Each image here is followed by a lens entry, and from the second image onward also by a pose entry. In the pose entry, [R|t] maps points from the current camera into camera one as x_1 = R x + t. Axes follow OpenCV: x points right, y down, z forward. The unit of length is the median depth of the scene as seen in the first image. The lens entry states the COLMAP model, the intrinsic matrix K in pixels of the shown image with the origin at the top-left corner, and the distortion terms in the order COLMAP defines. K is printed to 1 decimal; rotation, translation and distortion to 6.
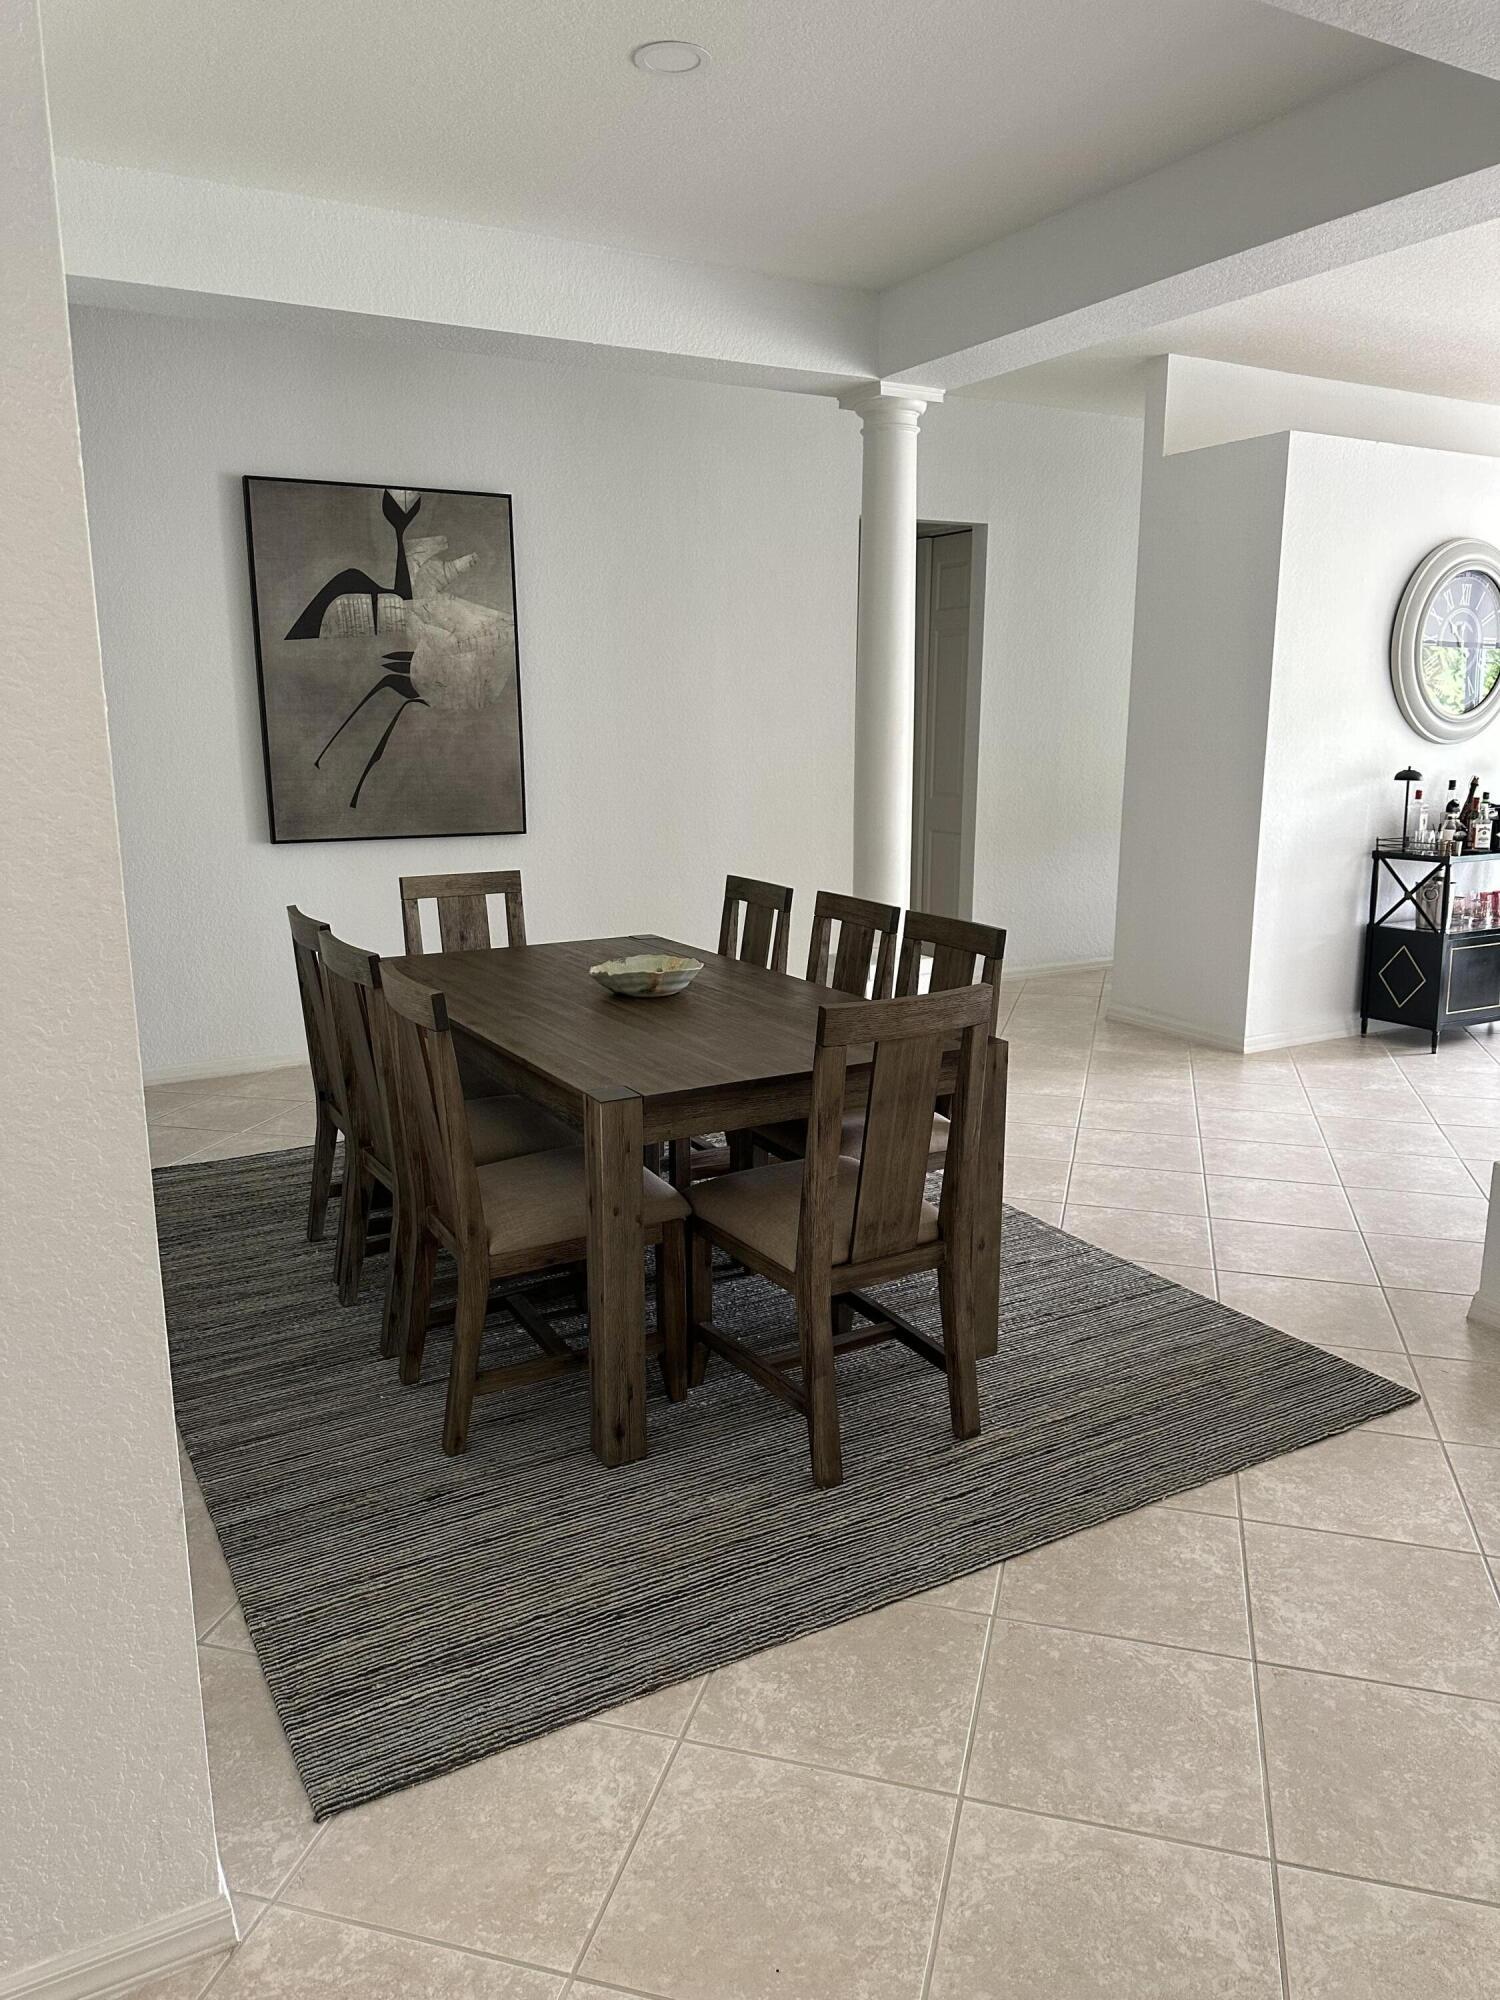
lens RADIAL K [[1410.1, 0, 750.0], [0, 1410.1, 1000.0], [0, 0, 1]] dist [0.121692, -0.146432]
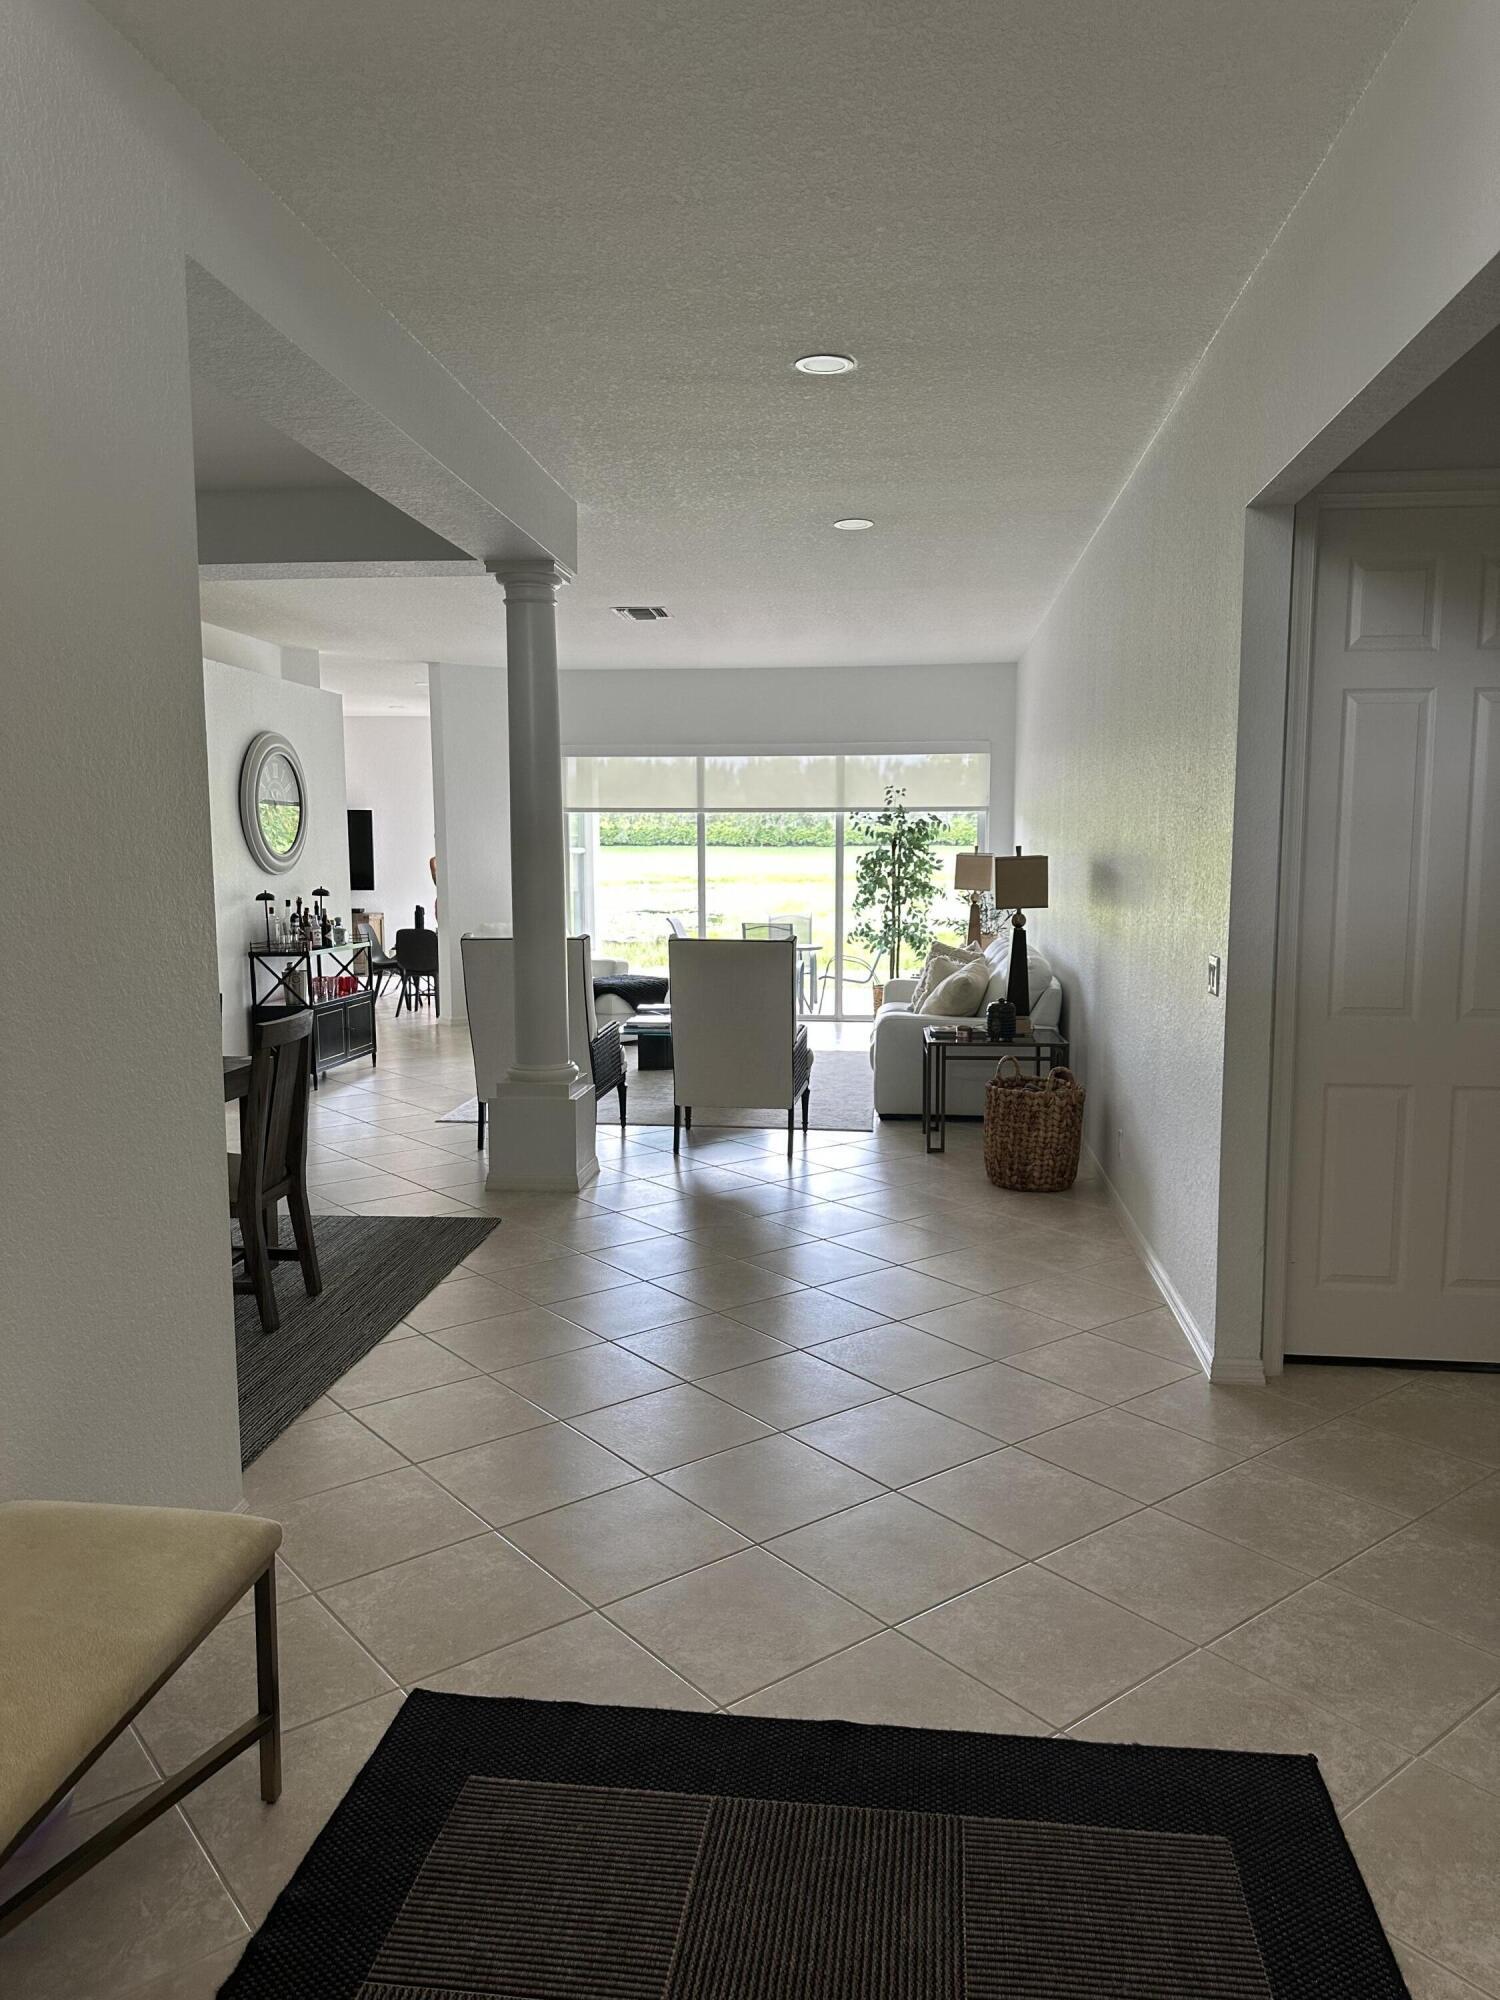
lens RADIAL K [[1410.1, 0, 750.0], [0, 1410.1, 1000.0], [0, 0, 1]] dist [0.121692, -0.146432]
pose [[0.588115, -0.086807, 0.804106, -0.387022], [0.163677, 0.986425, -0.013223, 0.037957], [-0.792042, 0.139390, 0.594339, -0.181958]]
